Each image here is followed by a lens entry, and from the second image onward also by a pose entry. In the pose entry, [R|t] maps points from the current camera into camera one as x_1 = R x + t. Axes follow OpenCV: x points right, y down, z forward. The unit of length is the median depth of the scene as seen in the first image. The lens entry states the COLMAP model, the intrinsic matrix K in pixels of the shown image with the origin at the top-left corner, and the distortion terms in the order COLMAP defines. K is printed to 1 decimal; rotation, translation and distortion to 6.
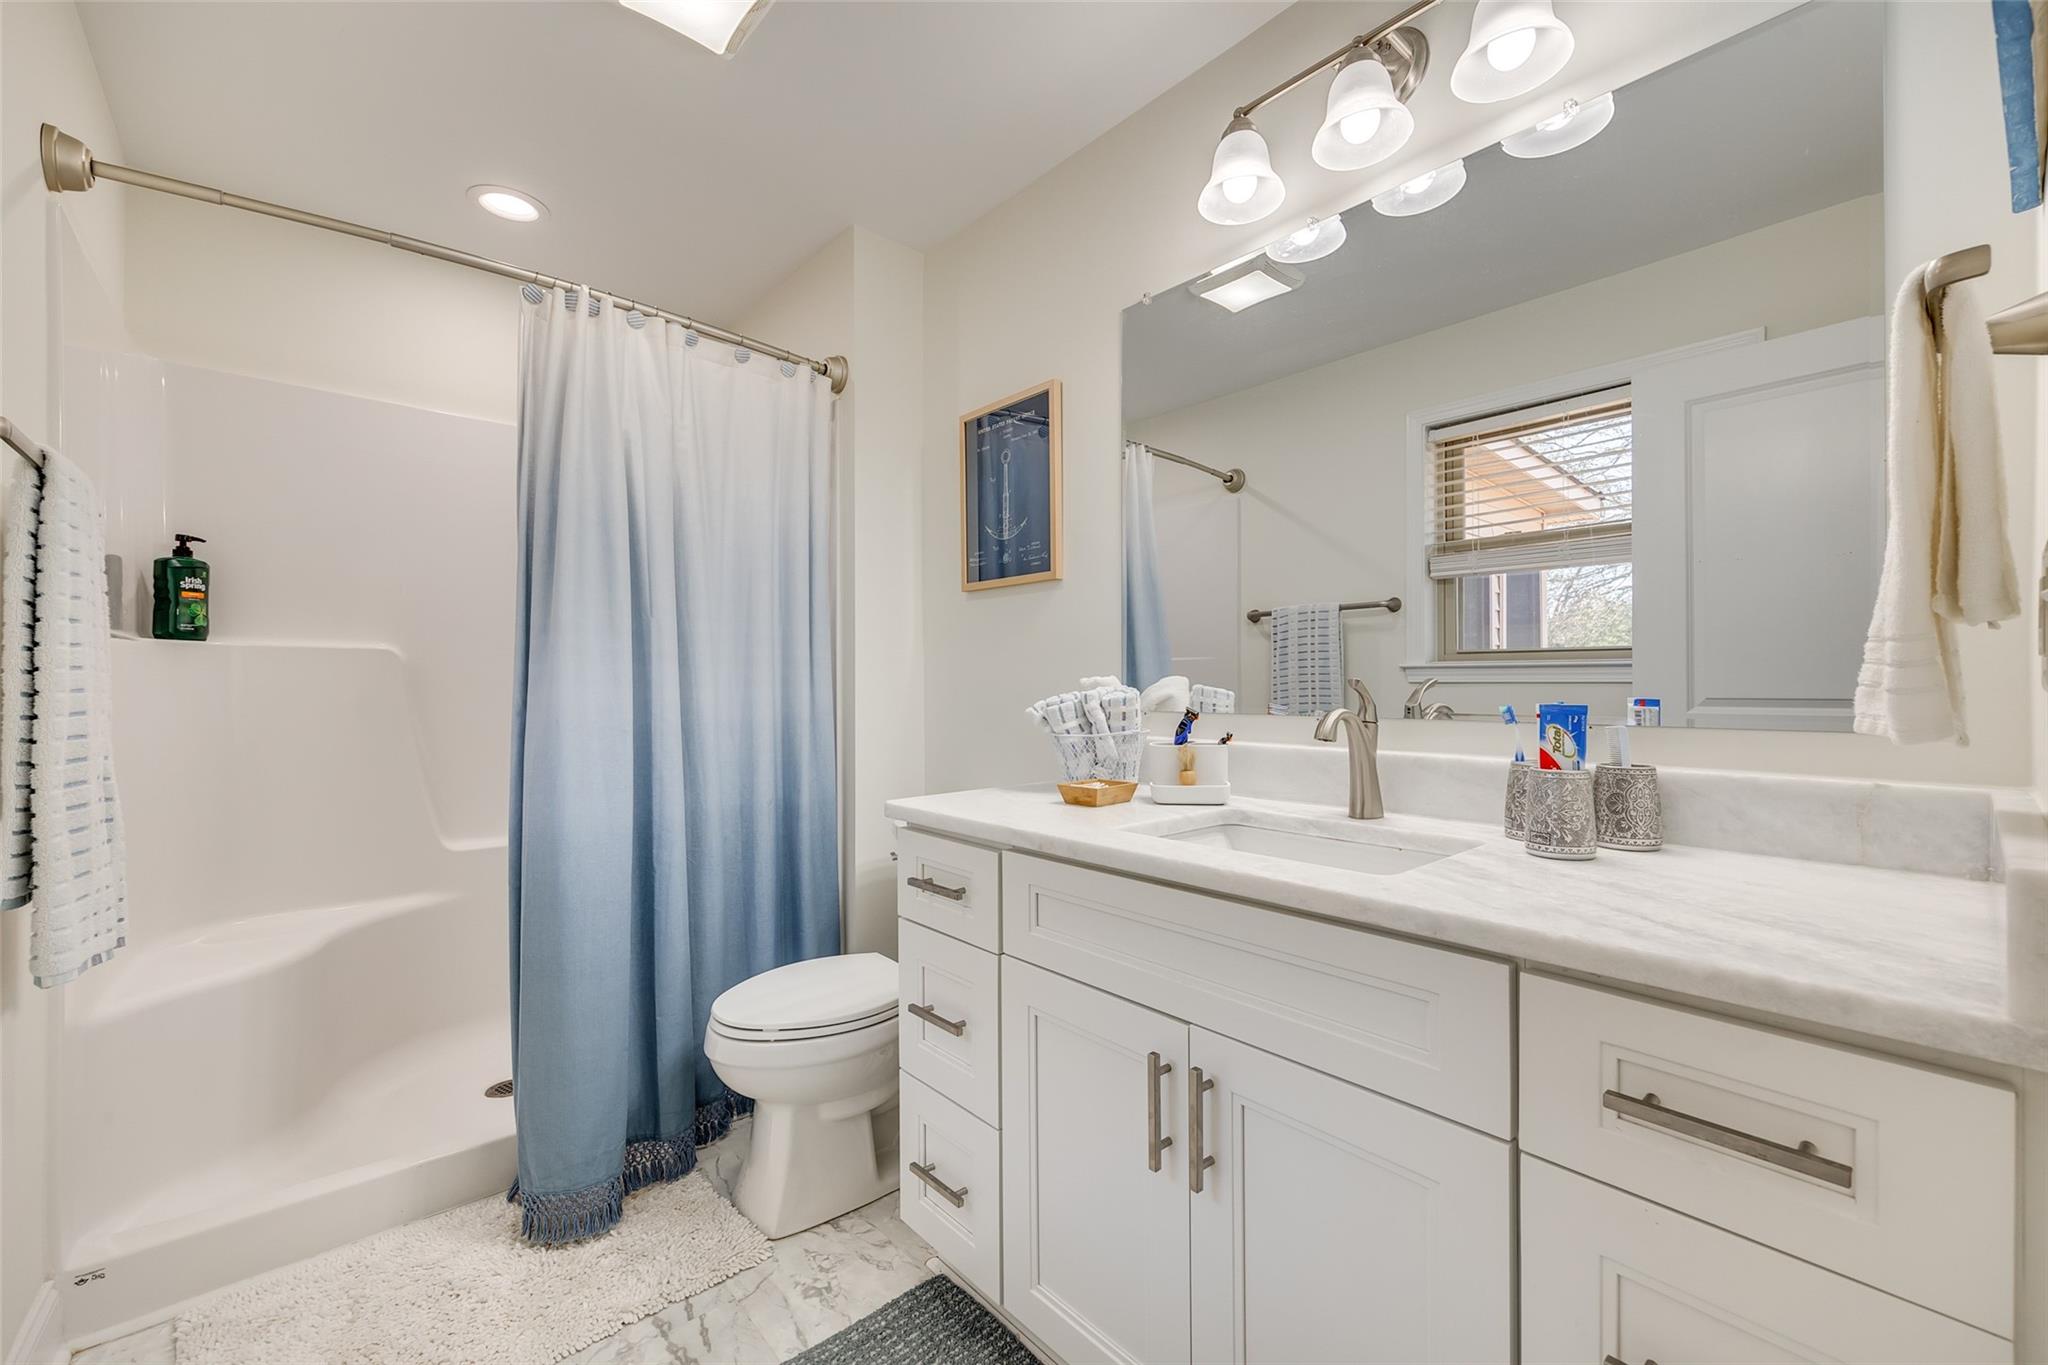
lens RADIAL K [[824.8, 0, 1030.5], [0, 824.8, 682.2], [0, 0, 1]] dist [-0.003719, -0.000033]
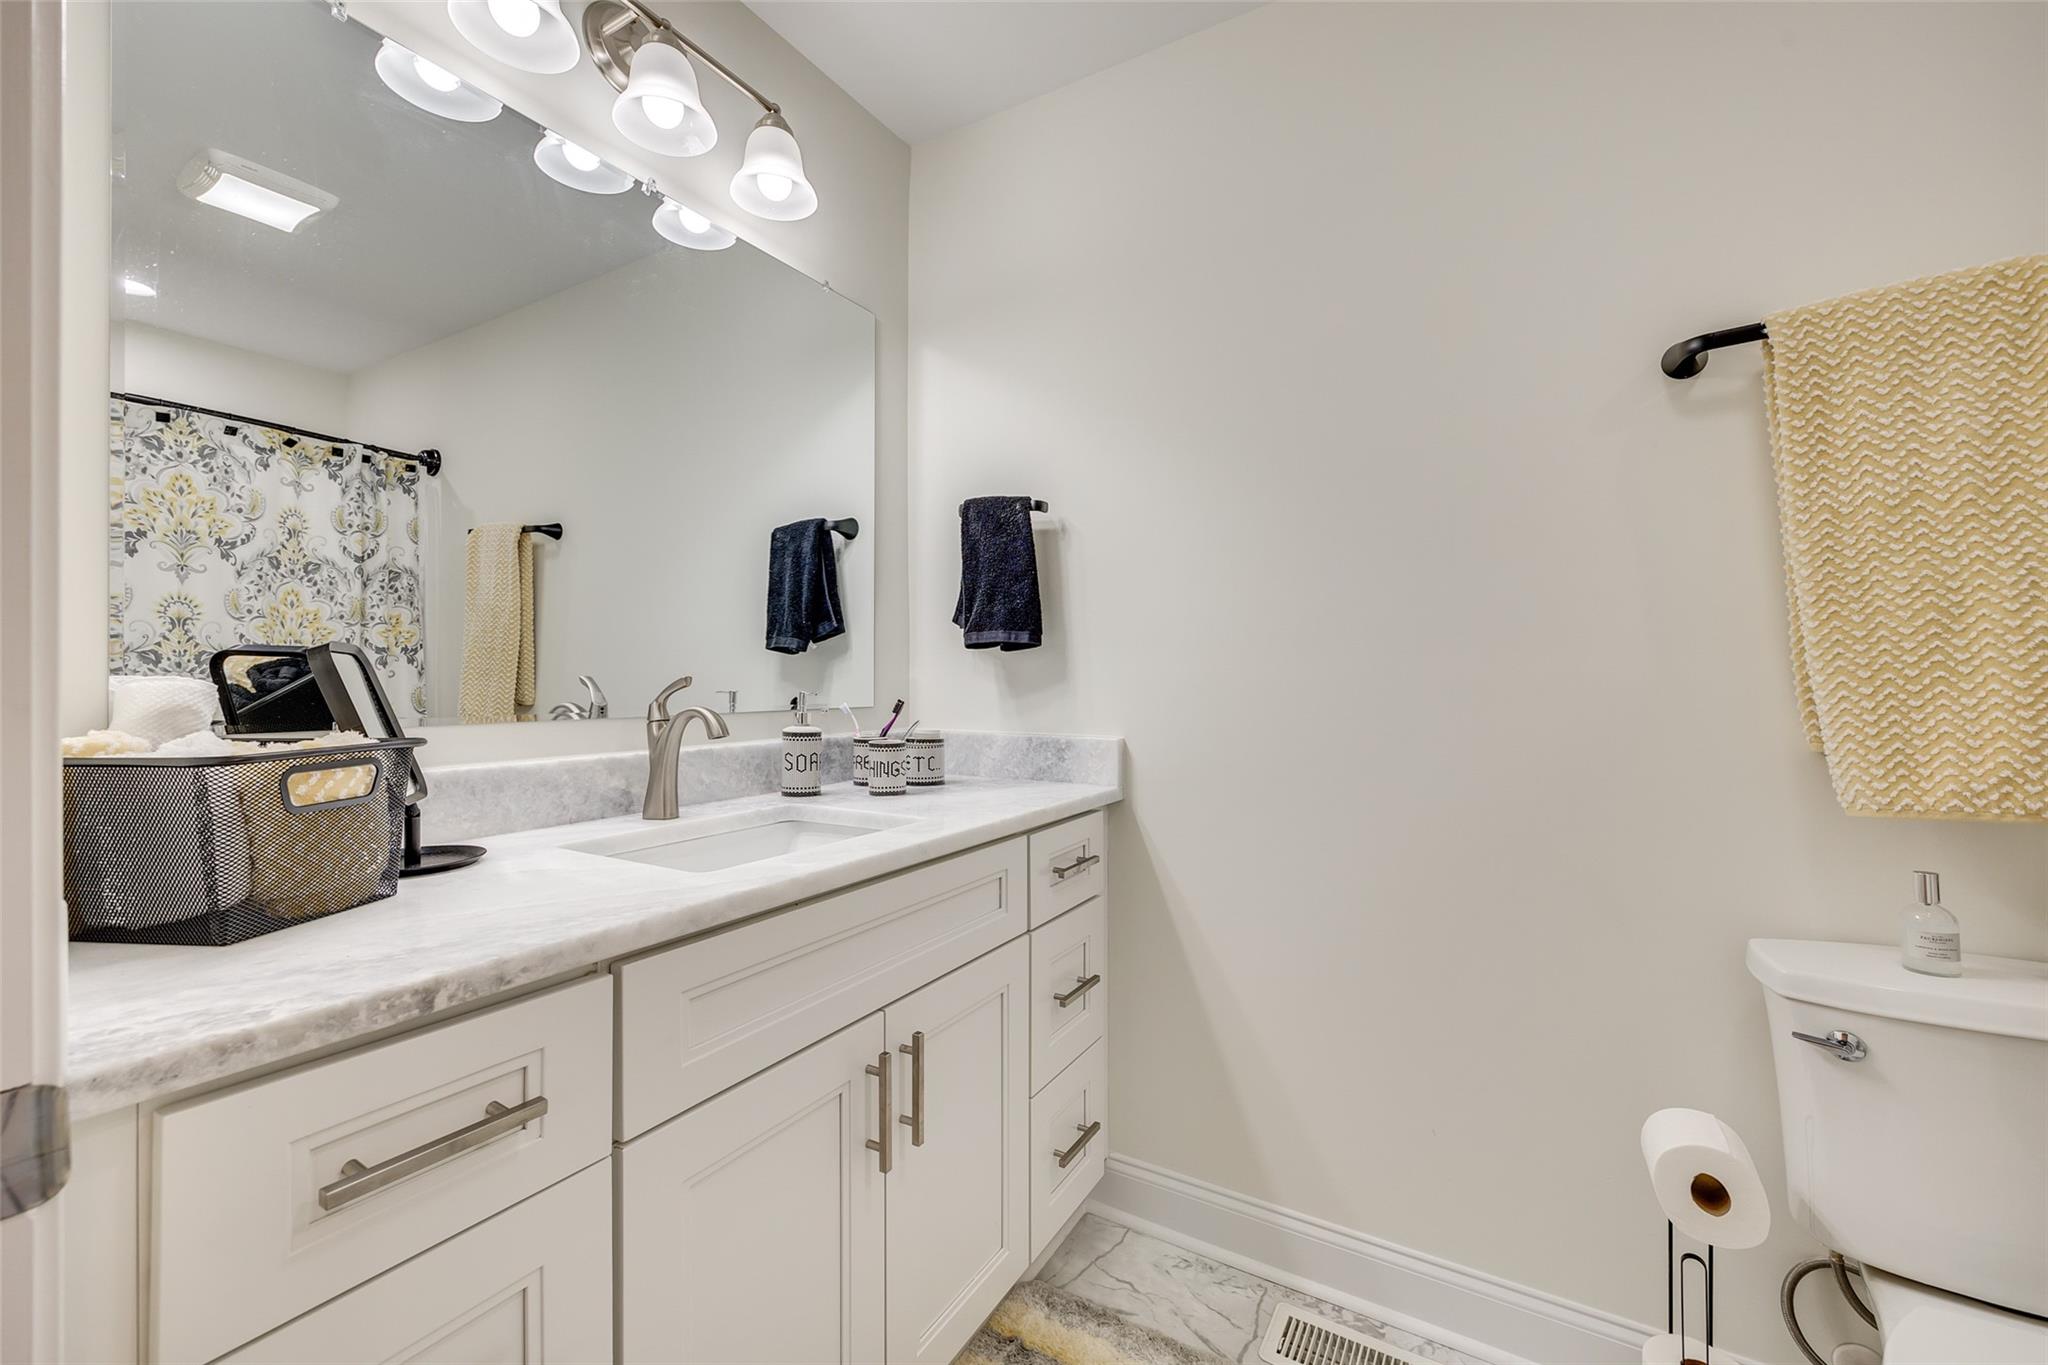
lens RADIAL K [[824.8, 0, 1030.5], [0, 824.8, 682.2], [0, 0, 1]] dist [-0.003719, -0.000033]
pose [[-0.304606, 0.007981, 0.952445, -0.795332], [0.007485, 0.999954, -0.005985, 0.013100], [-0.952449, 0.005306, -0.304651, 1.066342]]
